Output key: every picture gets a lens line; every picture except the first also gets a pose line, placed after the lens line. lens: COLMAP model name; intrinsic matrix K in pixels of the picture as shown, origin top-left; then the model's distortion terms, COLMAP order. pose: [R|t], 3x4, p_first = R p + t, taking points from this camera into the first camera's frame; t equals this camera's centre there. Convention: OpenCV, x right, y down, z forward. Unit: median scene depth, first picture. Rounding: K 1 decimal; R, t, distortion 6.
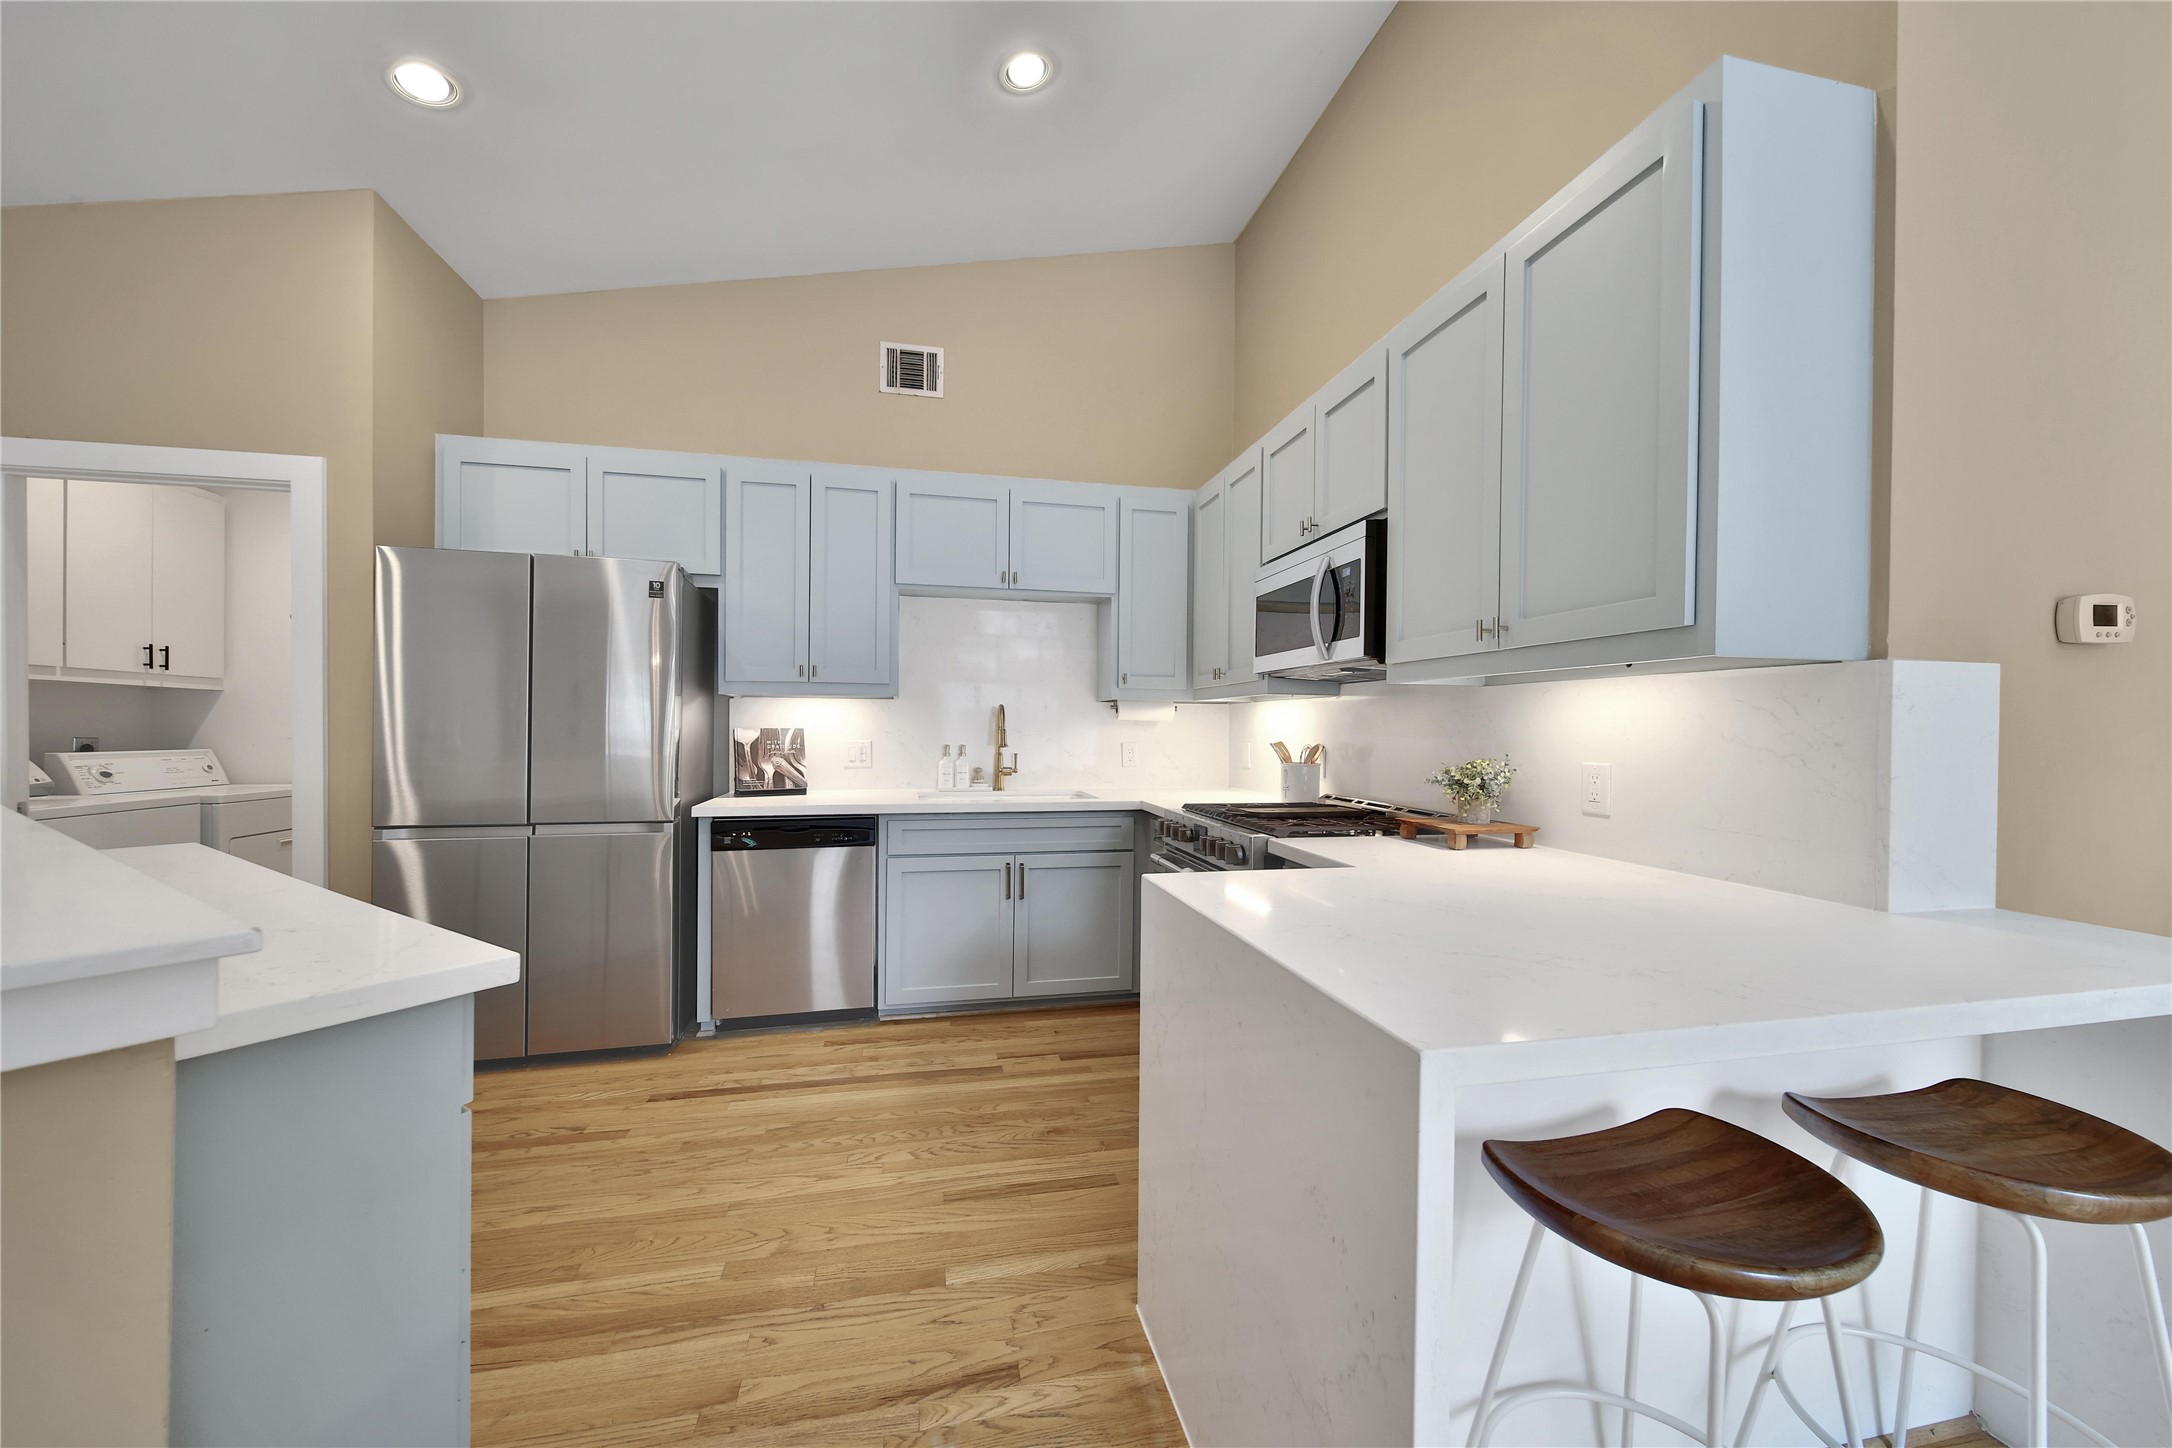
lens RADIAL K [[778.5, 0, 1086.9], [0, 778.5, 726.5], [0, 0, 1]] dist [0.000416, -0.000254]
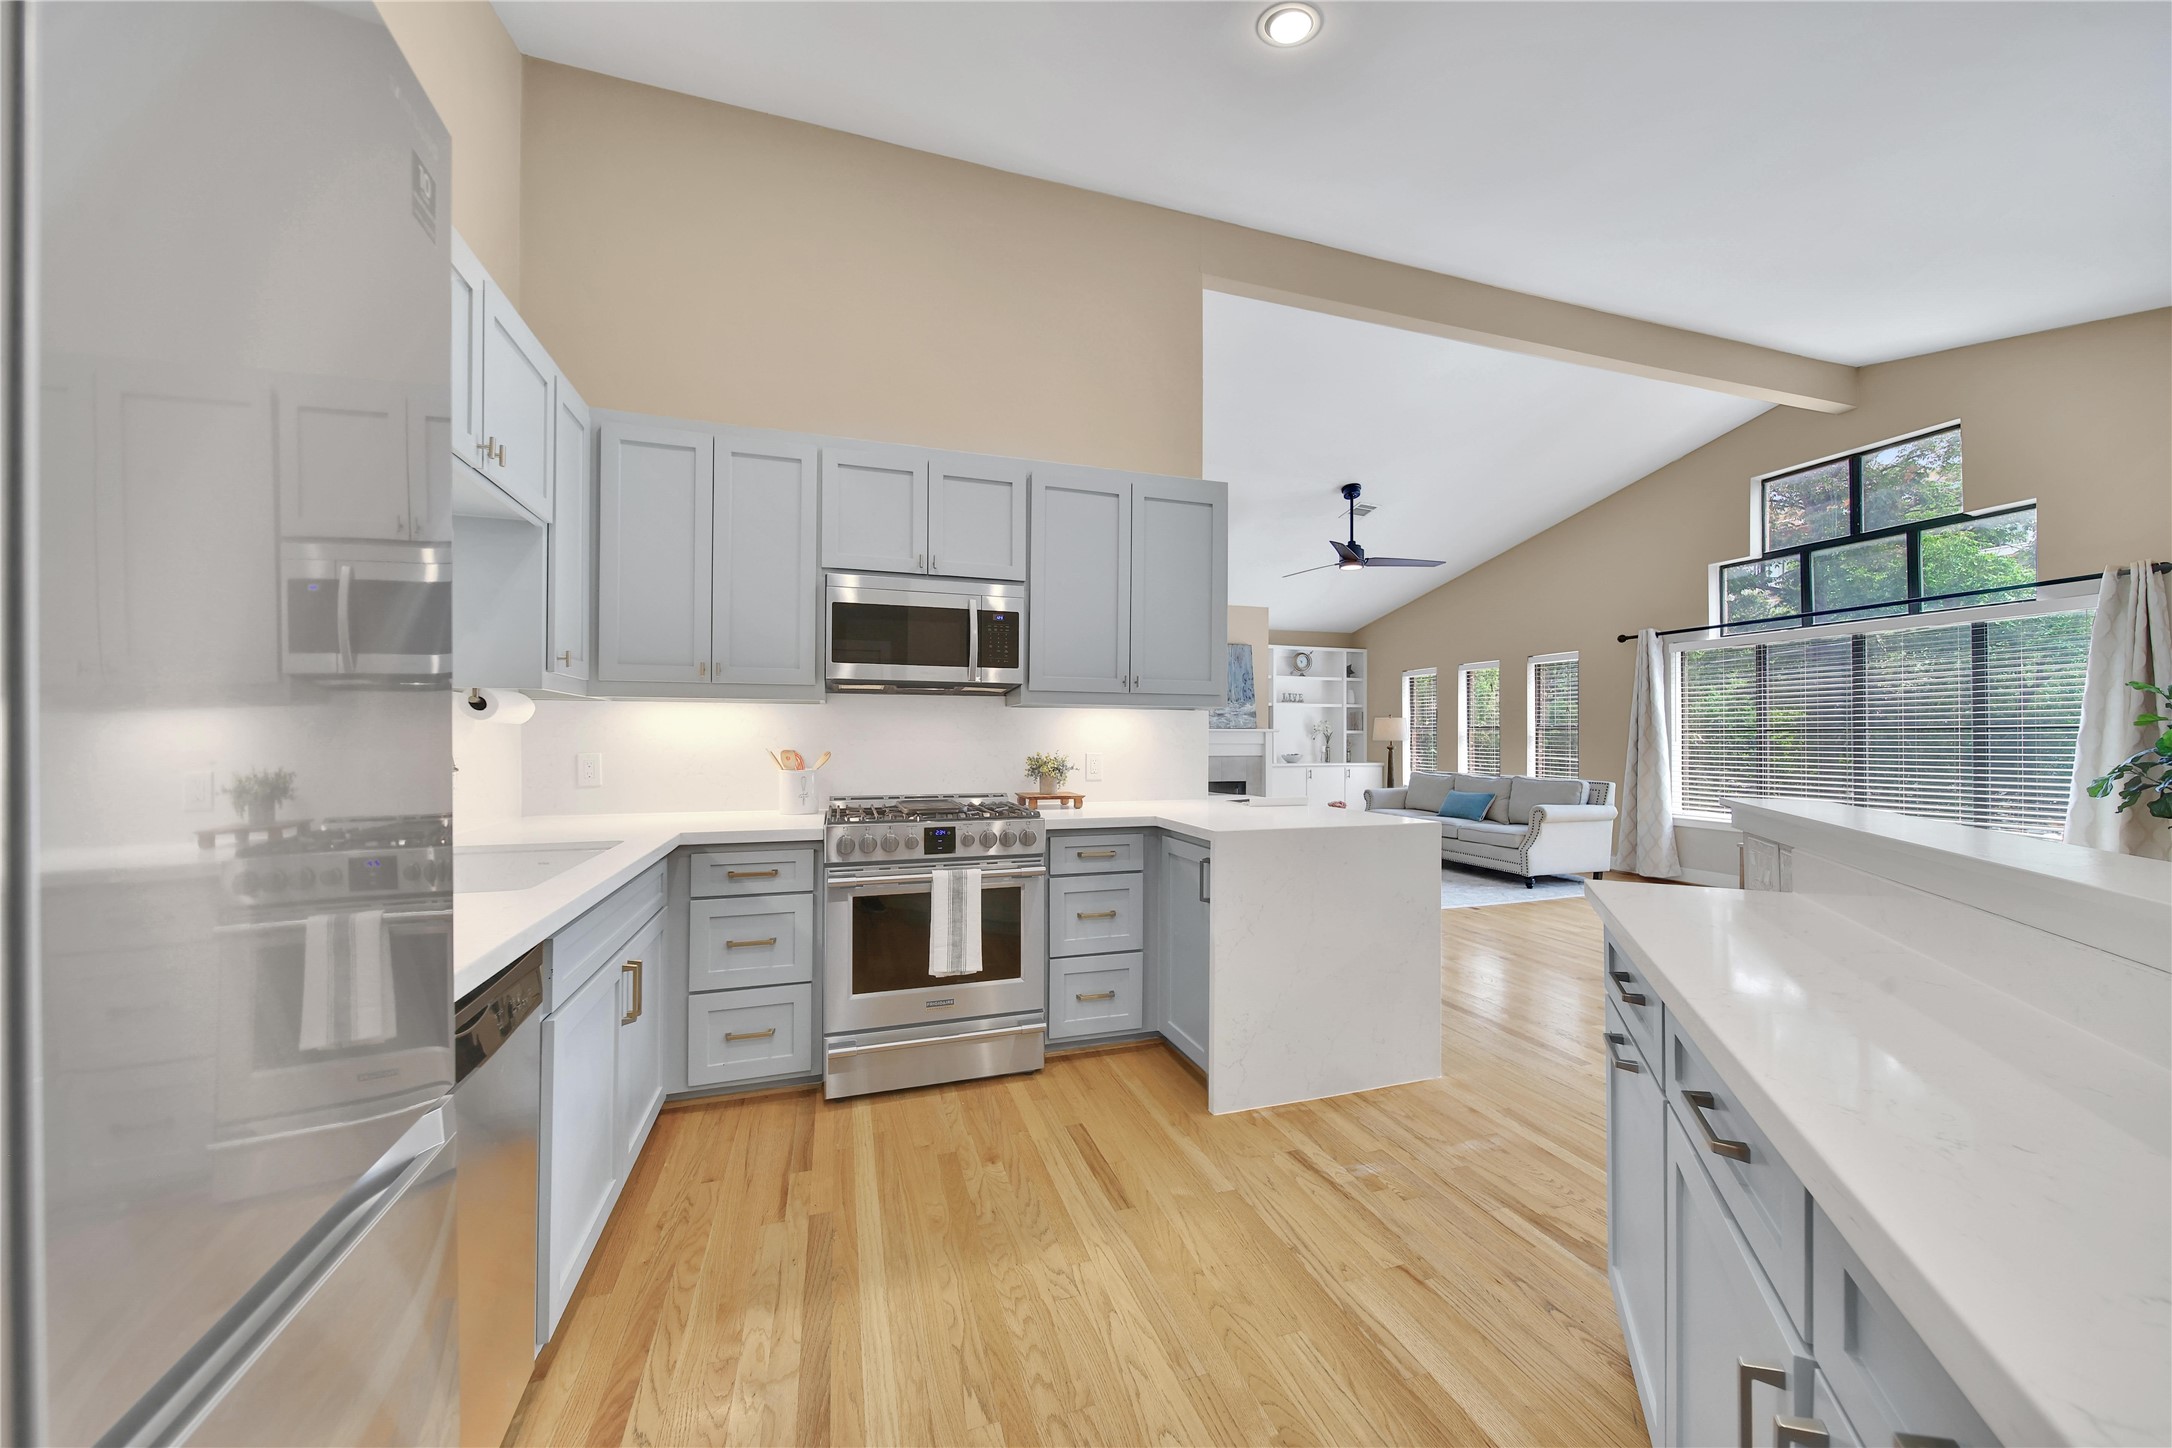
lens RADIAL K [[778.5, 0, 1088.1], [0, 778.5, 730.7], [0, 0, 1]] dist [0.000416, -0.000254]
pose [[-0.102436, 0.003942, 0.994732, -1.497916], [-0.003847, 0.999983, -0.004359, 0.000321], [-0.994732, -0.004273, -0.102419, 1.475330]]
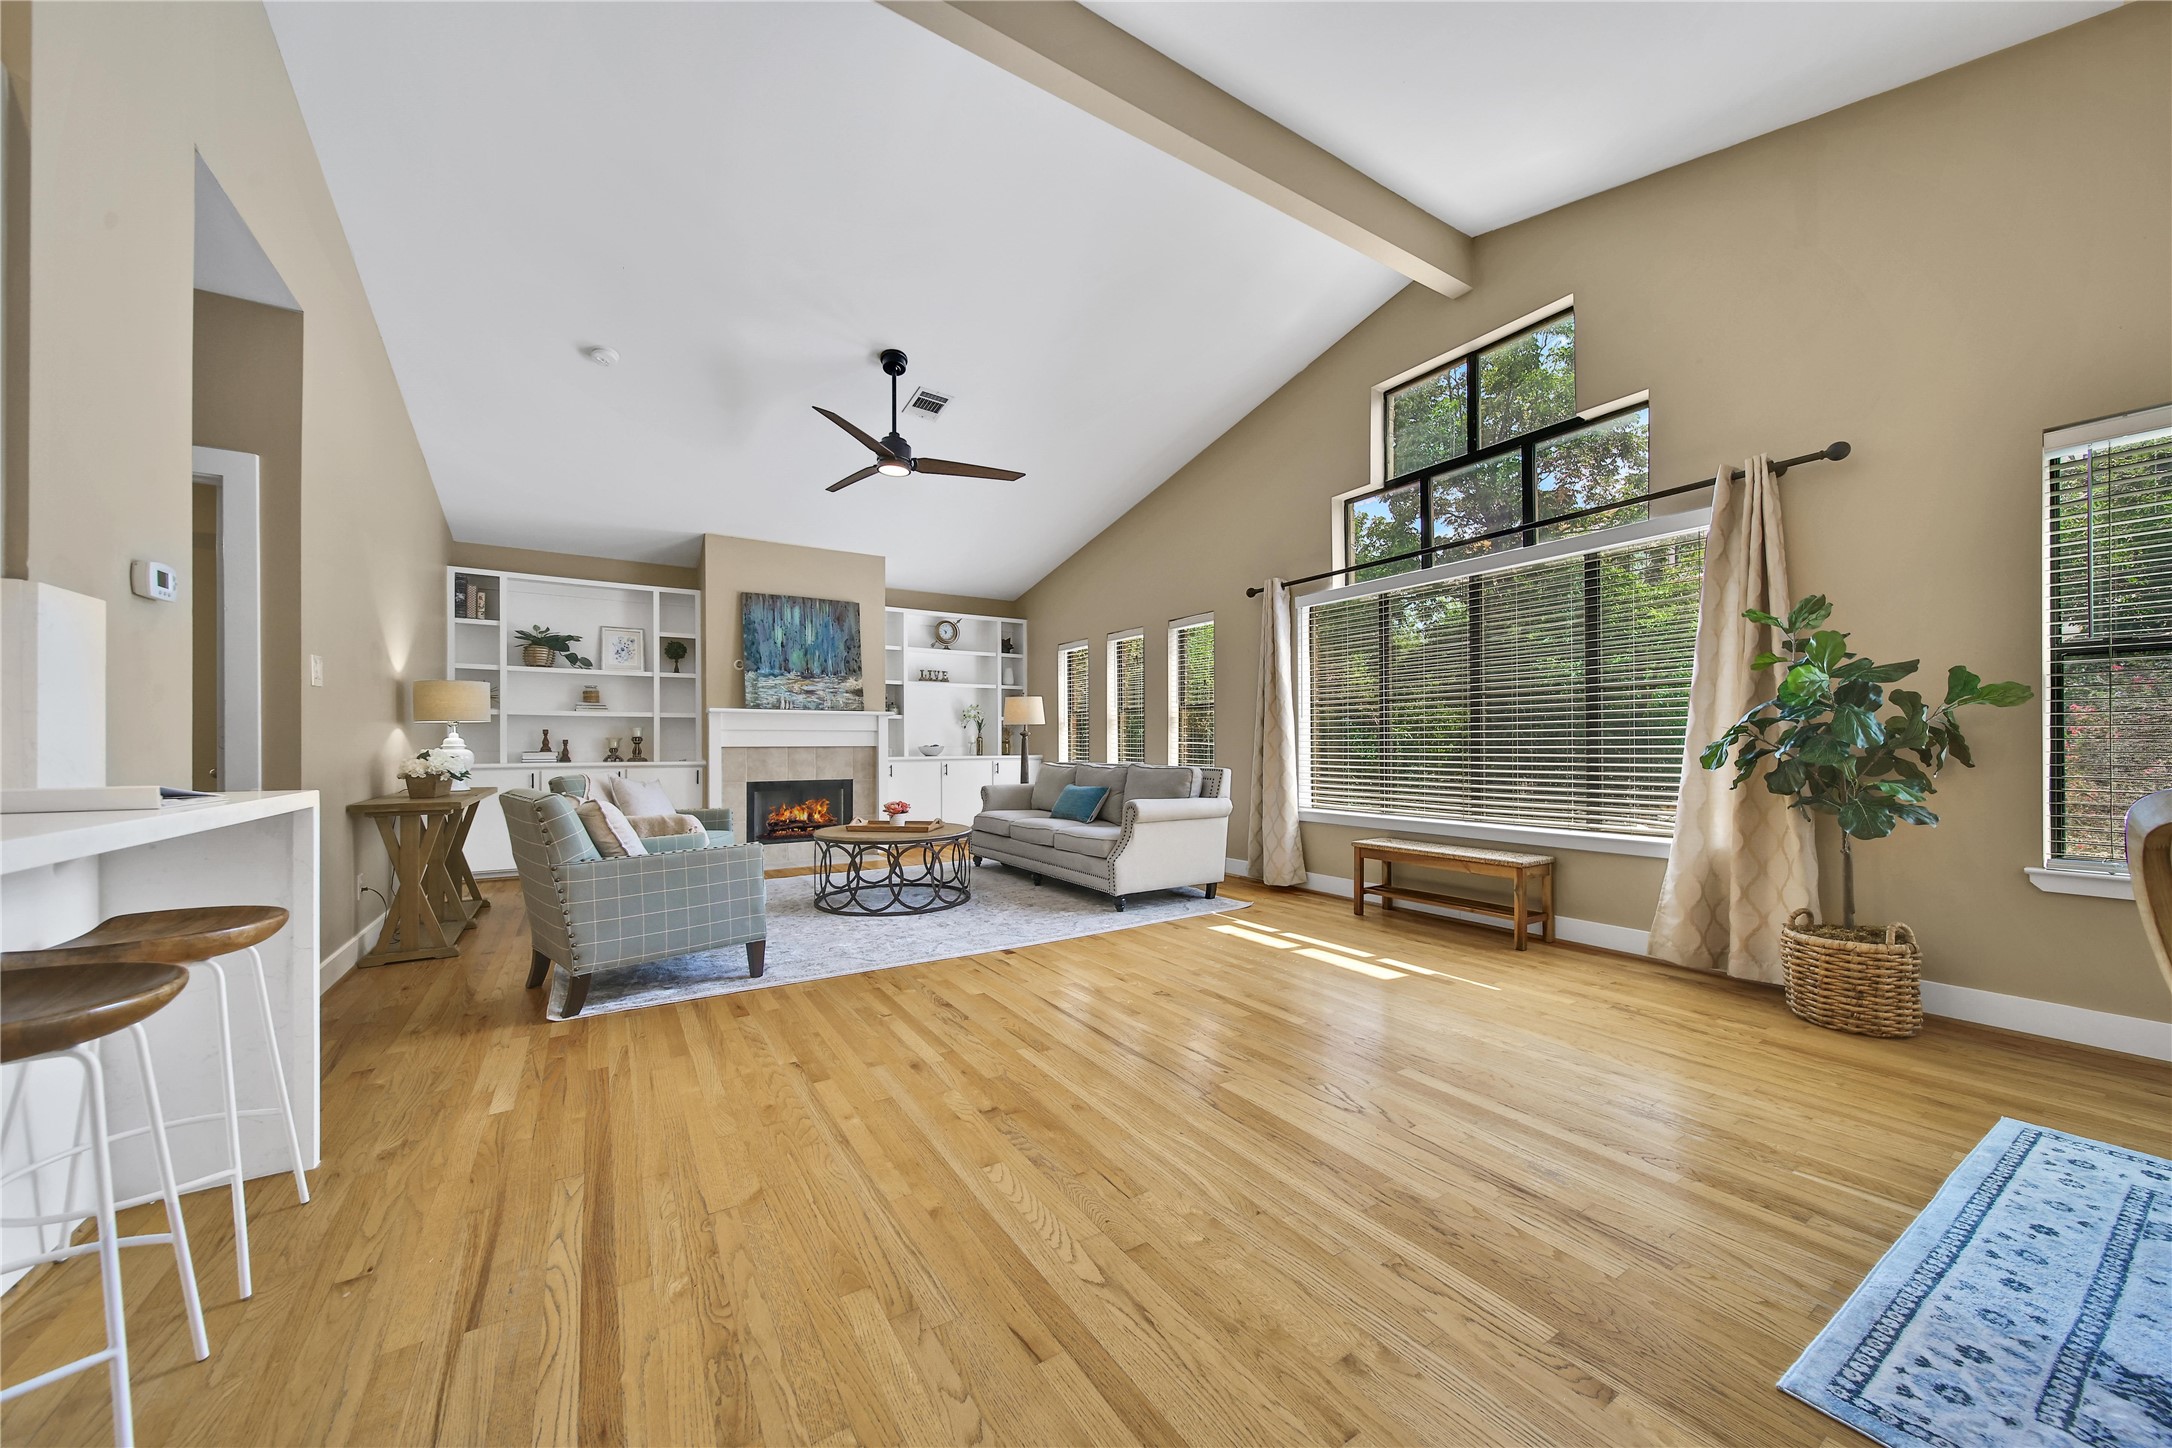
lens RADIAL K [[778.5, 0, 1094.0], [0, 778.5, 738.5], [0, 0, 1]] dist [0.000416, -0.000254]
pose [[-0.352954, 0.003046, 0.935636, -0.514086], [-0.000304, 0.999994, -0.003371, 0.131489], [-0.935641, -0.001474, -0.352951, -0.043554]]
